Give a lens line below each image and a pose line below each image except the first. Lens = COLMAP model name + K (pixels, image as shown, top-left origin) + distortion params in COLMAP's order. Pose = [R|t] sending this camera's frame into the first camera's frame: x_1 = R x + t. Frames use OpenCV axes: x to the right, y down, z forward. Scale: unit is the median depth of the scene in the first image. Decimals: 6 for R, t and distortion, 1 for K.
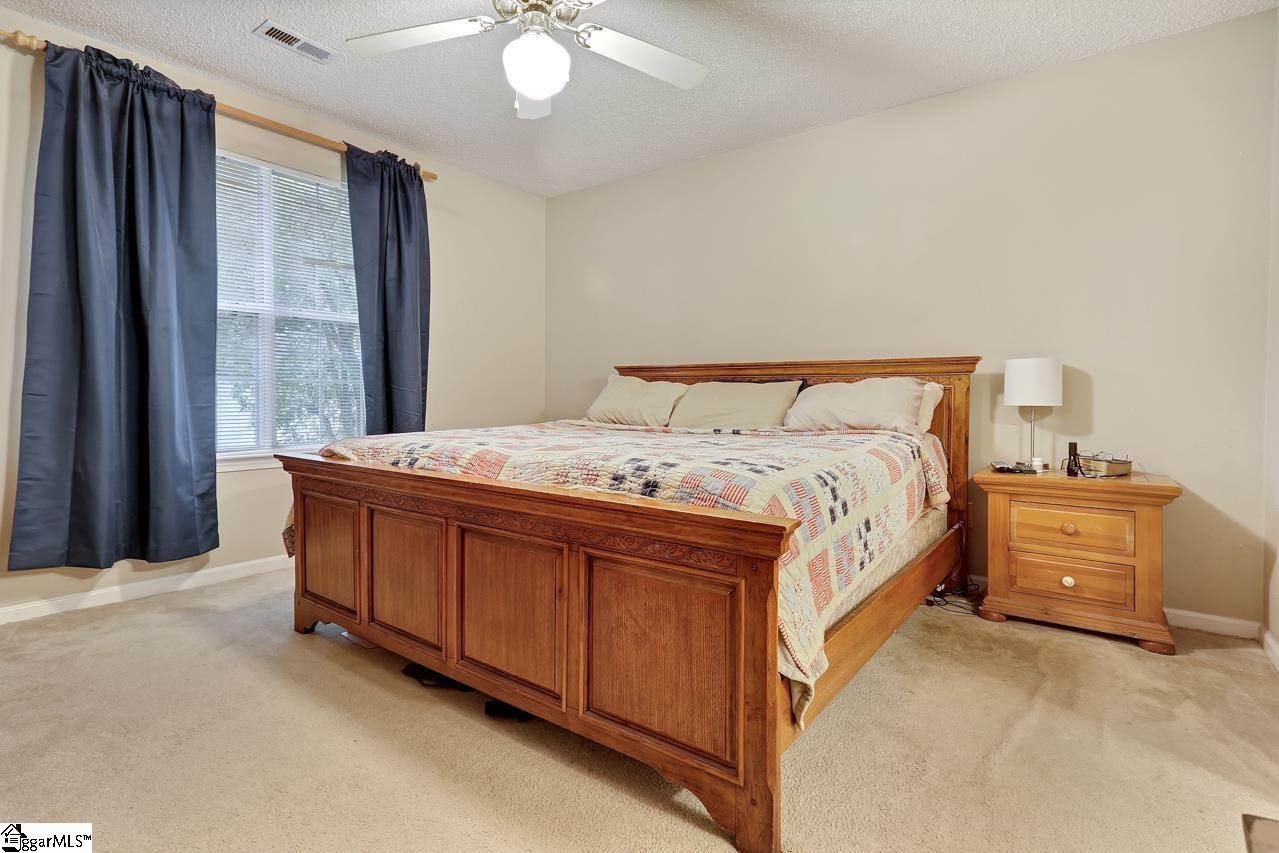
lens RADIAL K [[627.9, 0, 636.9], [0, 627.9, 417.8], [0, 0, 1]] dist [-0.012392, -0.000477]
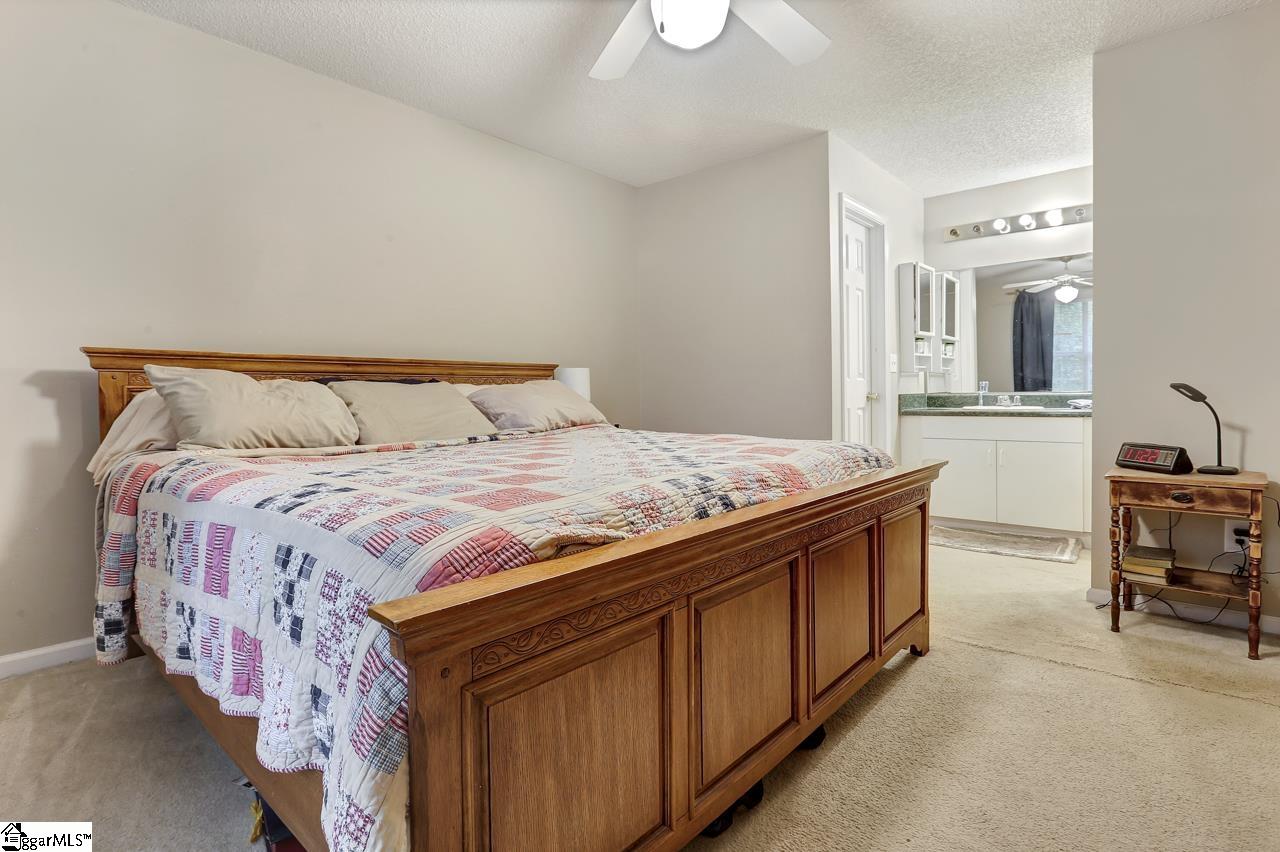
lens RADIAL K [[628.4, 0, 637.4], [0, 628.4, 417.3], [0, 0, 1]] dist [-0.012392, -0.000477]
pose [[0.085613, -0.046060, 0.995263, -0.696426], [0.045054, 0.998088, 0.042315, -0.034976], [-0.995309, 0.041218, 0.087524, 0.699956]]
